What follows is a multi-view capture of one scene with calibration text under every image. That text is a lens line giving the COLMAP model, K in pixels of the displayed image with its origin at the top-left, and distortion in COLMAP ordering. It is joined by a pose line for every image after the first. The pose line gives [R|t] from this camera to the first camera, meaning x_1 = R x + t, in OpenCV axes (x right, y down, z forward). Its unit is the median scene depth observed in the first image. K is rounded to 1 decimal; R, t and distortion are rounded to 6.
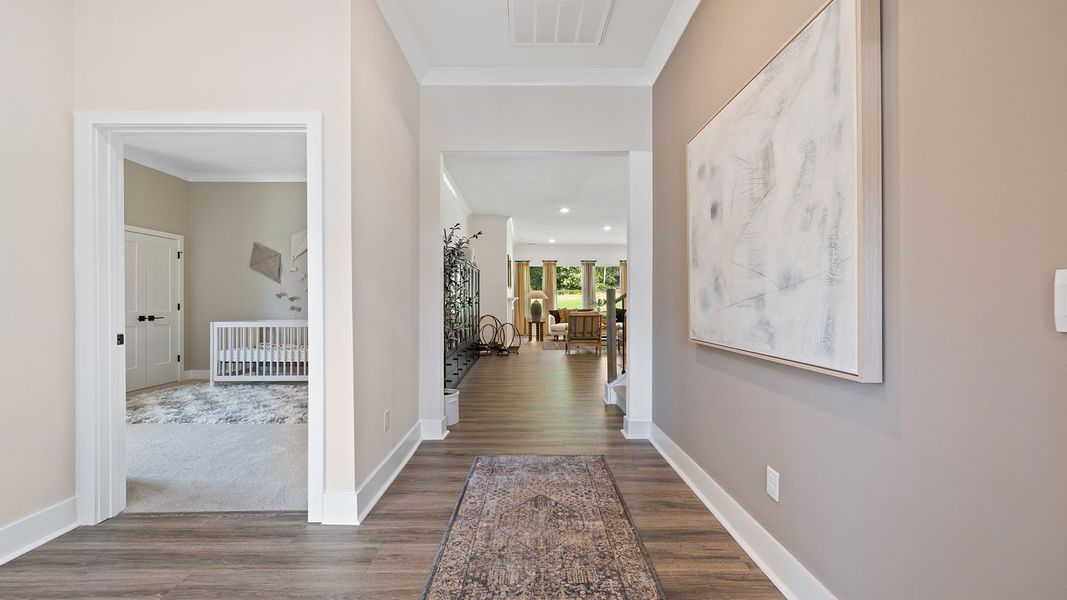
lens RADIAL K [[449.8, 0, 531.9], [0, 449.8, 296.2], [0, 0, 1]] dist [0.007184, 0.000071]
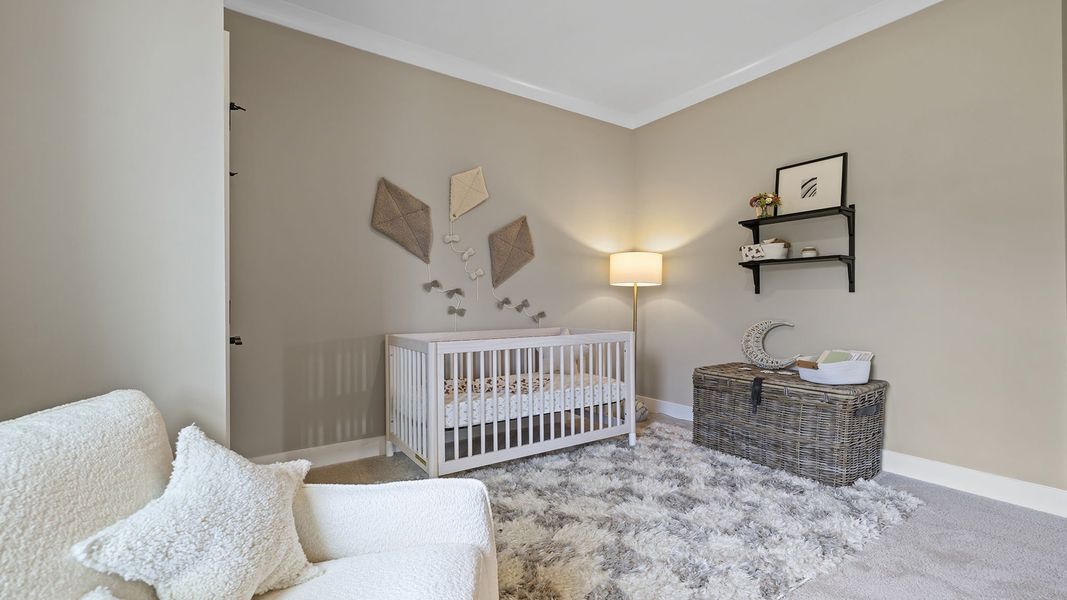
lens RADIAL K [[449.8, 0, 531.9], [0, 449.8, 296.2], [0, 0, 1]] dist [0.007184, 0.000071]
pose [[0.830714, 0.008516, 0.556635, -0.747410], [-0.004372, 0.999952, -0.008774, 0.014051], [-0.556683, 0.004855, 0.830711, 0.507857]]
